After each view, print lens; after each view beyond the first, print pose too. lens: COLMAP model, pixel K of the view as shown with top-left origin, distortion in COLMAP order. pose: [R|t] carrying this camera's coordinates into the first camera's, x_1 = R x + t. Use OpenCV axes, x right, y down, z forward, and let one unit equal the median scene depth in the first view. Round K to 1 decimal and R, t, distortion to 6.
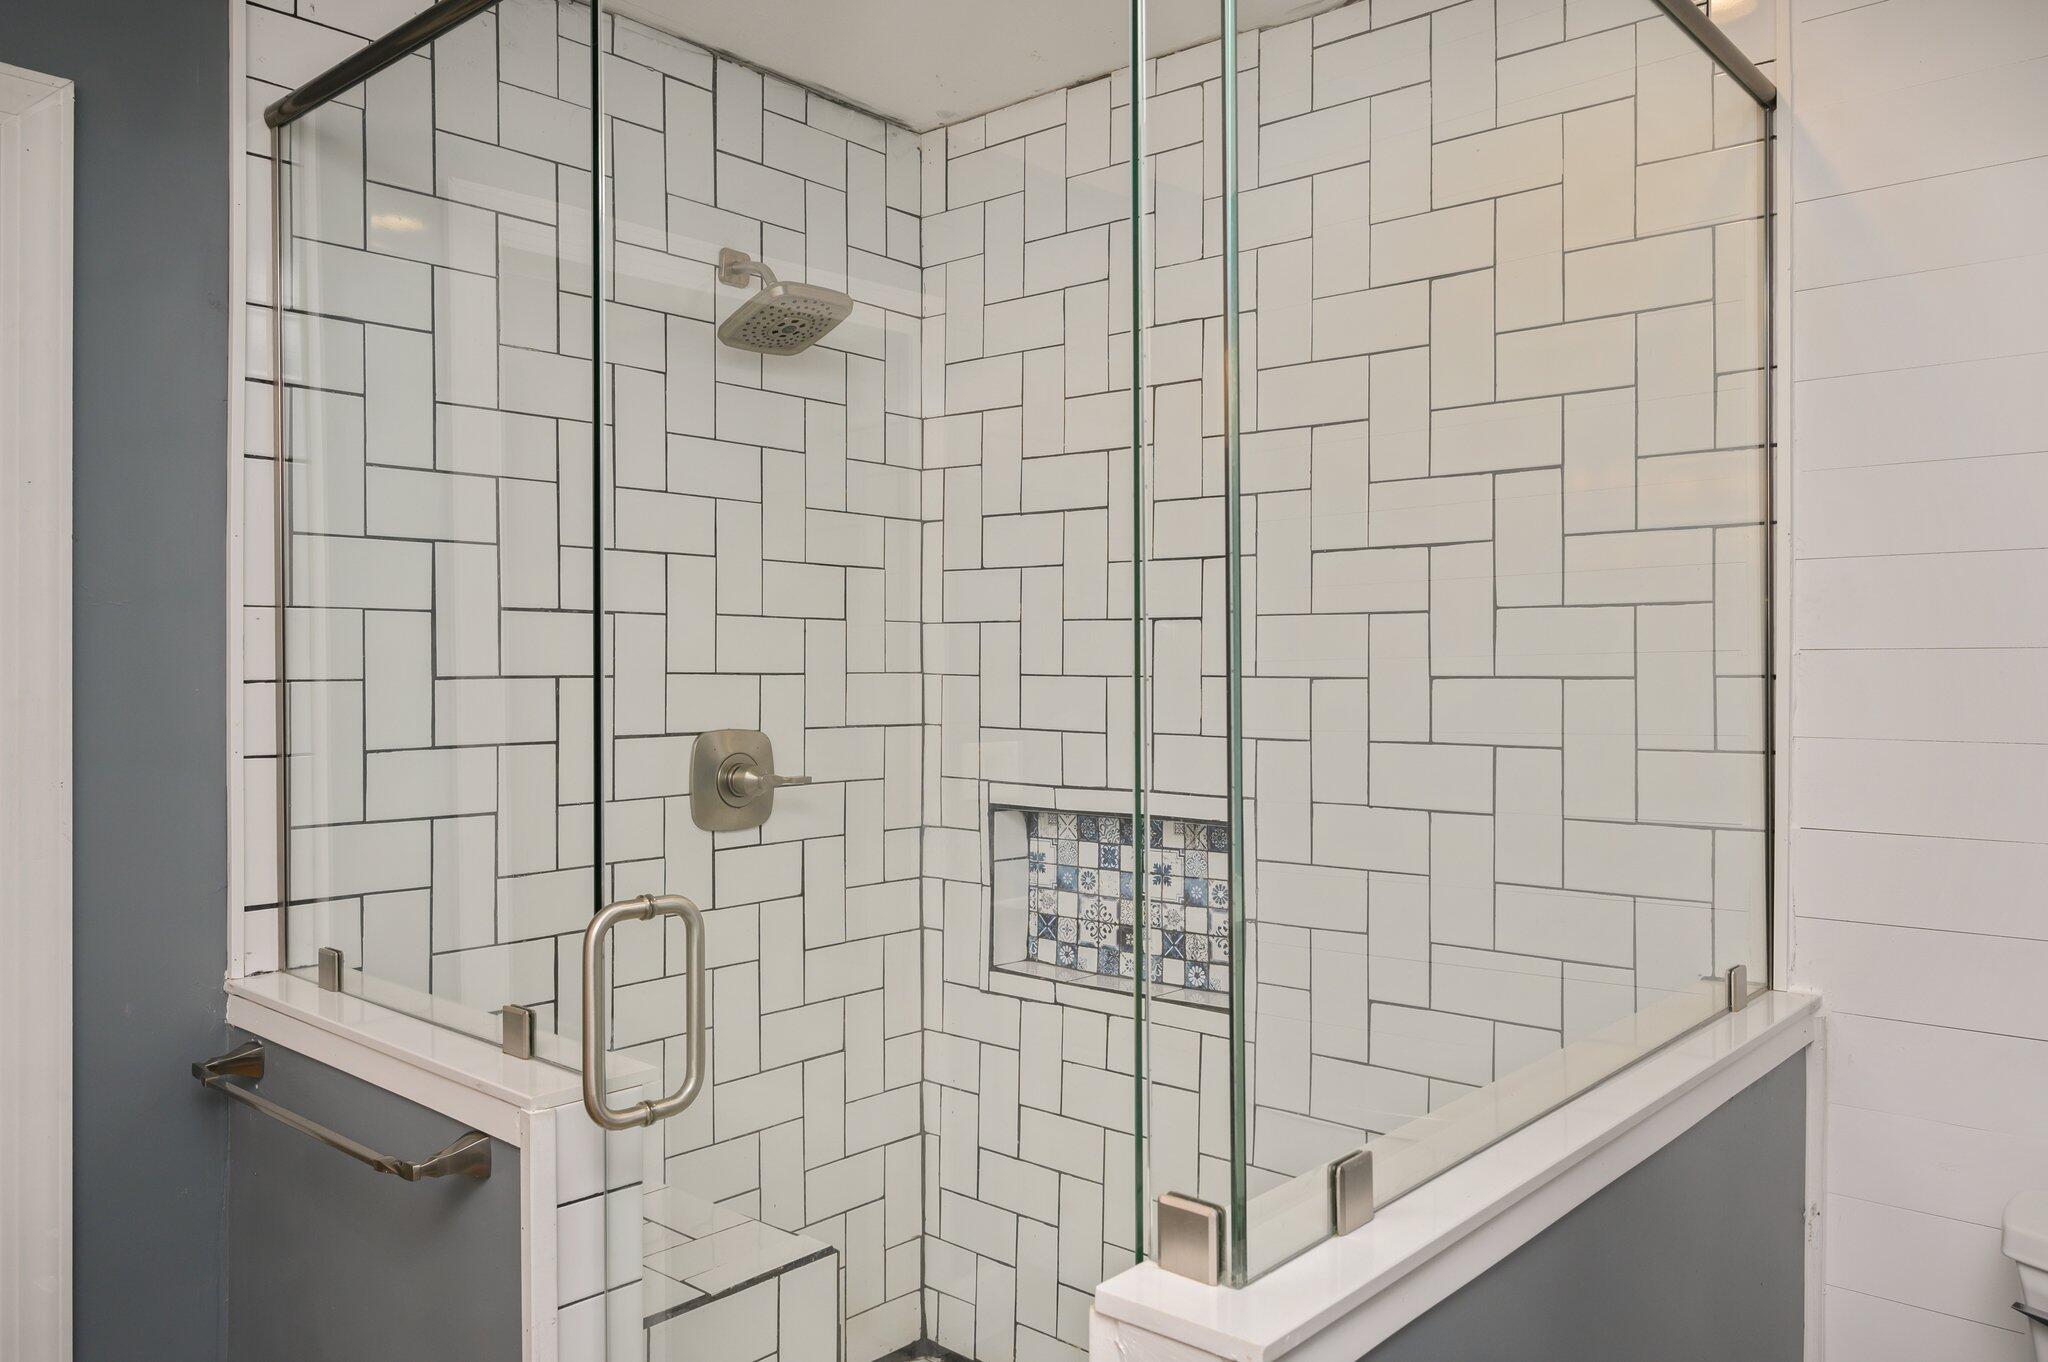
lens RADIAL K [[1486.8, 0, 1024.5], [0, 1486.8, 680.5], [0, 0, 1]] dist [-0.000599, -0.000094]
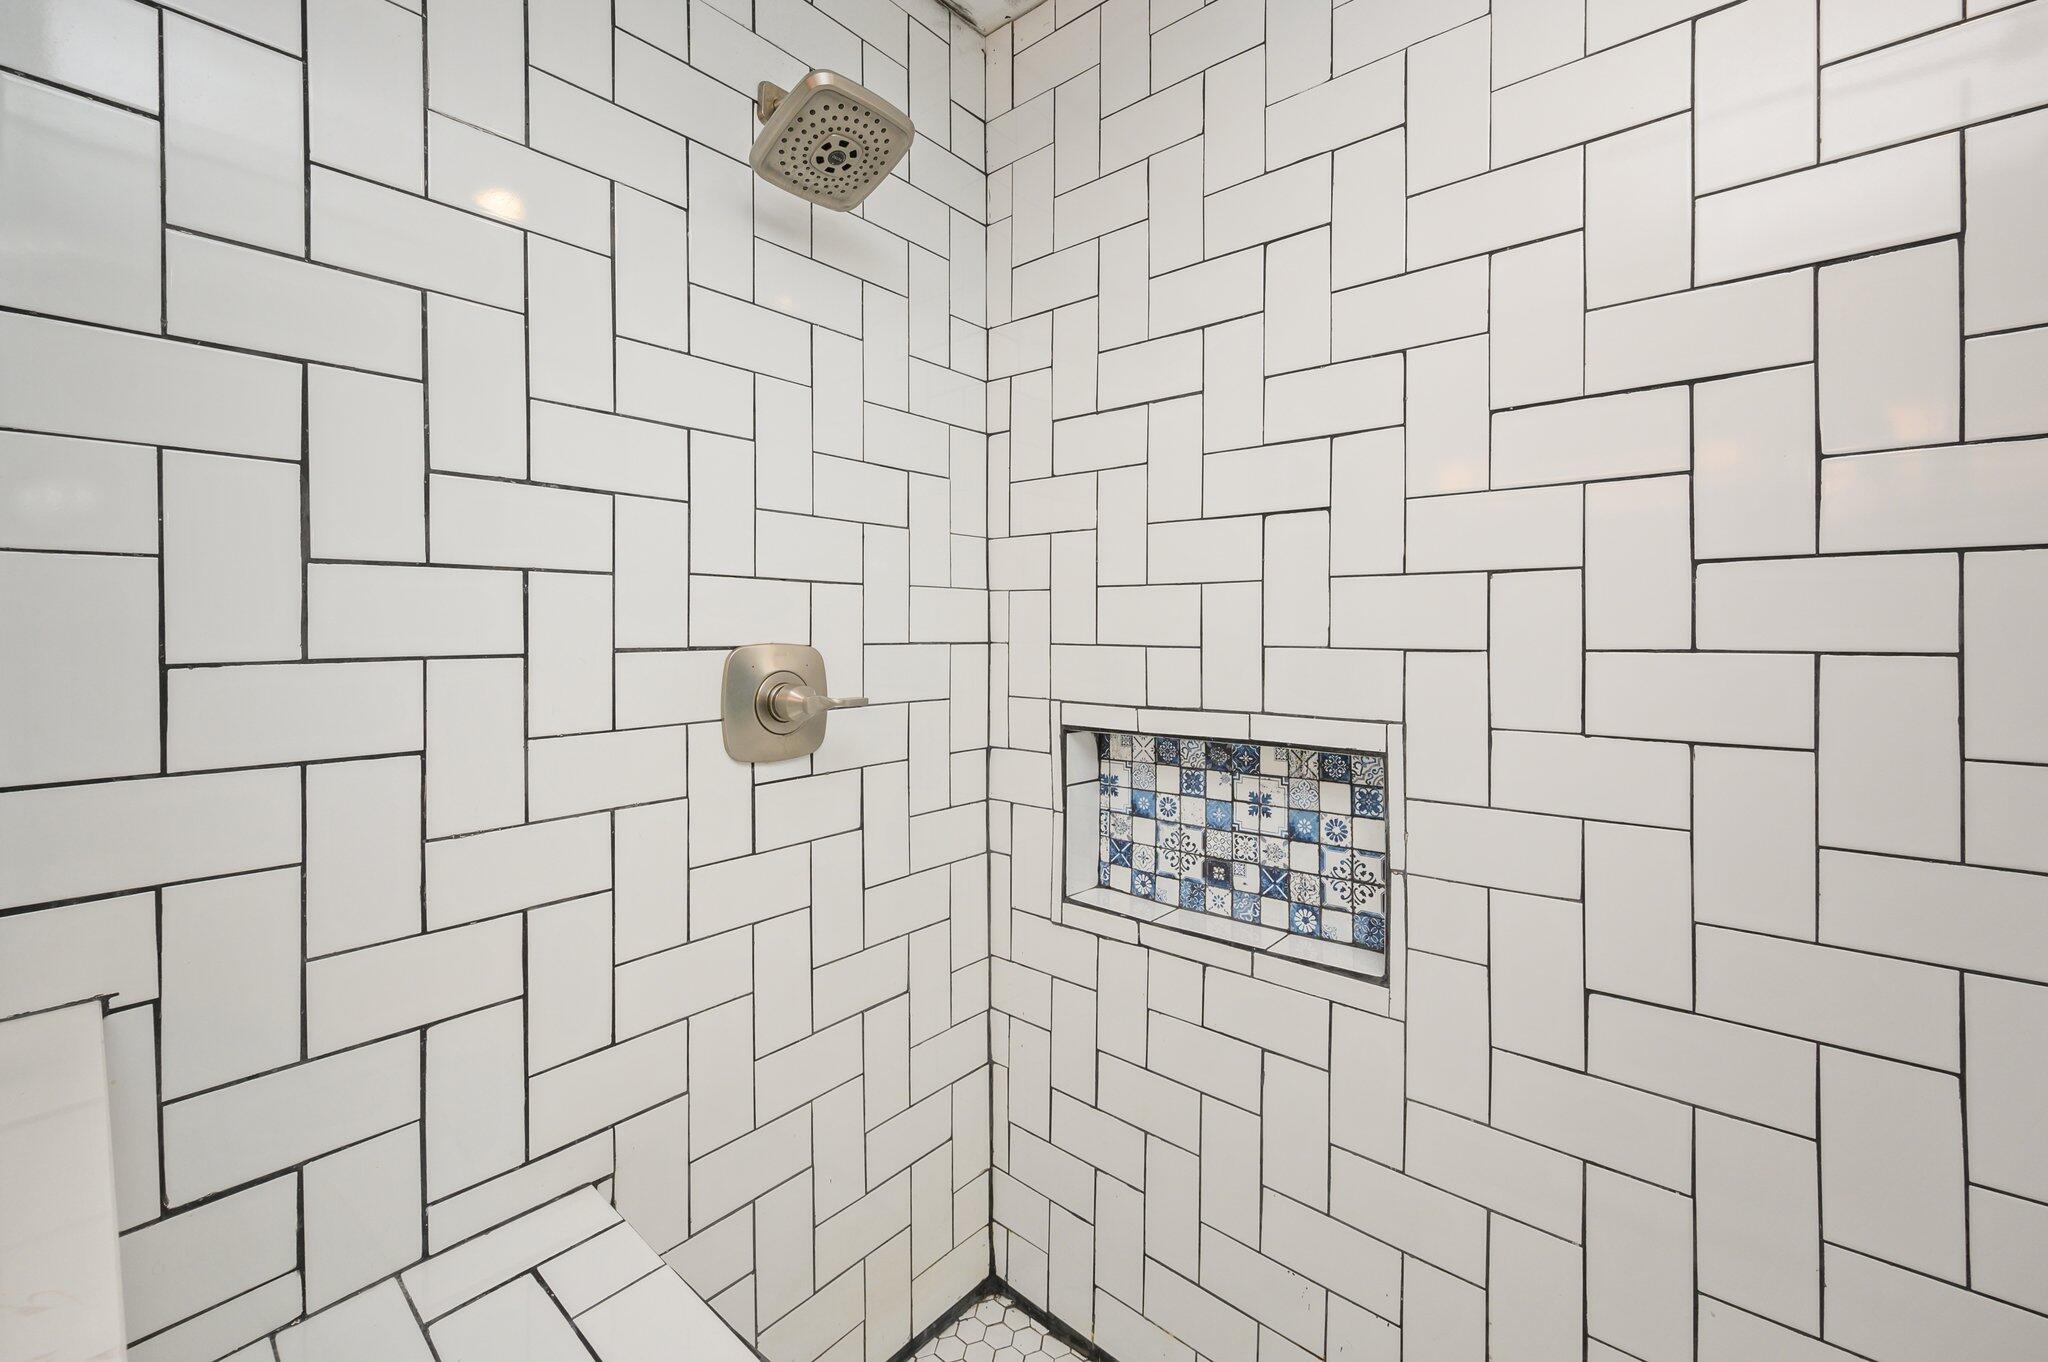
lens RADIAL K [[832.9, 0, 1017.4], [0, 832.9, 625.2], [0, 0, 1]] dist [-0.008002, 0.002070]
pose [[0.999988, -0.004586, -0.001586, -0.052376], [0.004561, 0.999871, -0.015393, 0.028406], [0.001657, 0.015385, 0.999880, 0.486235]]
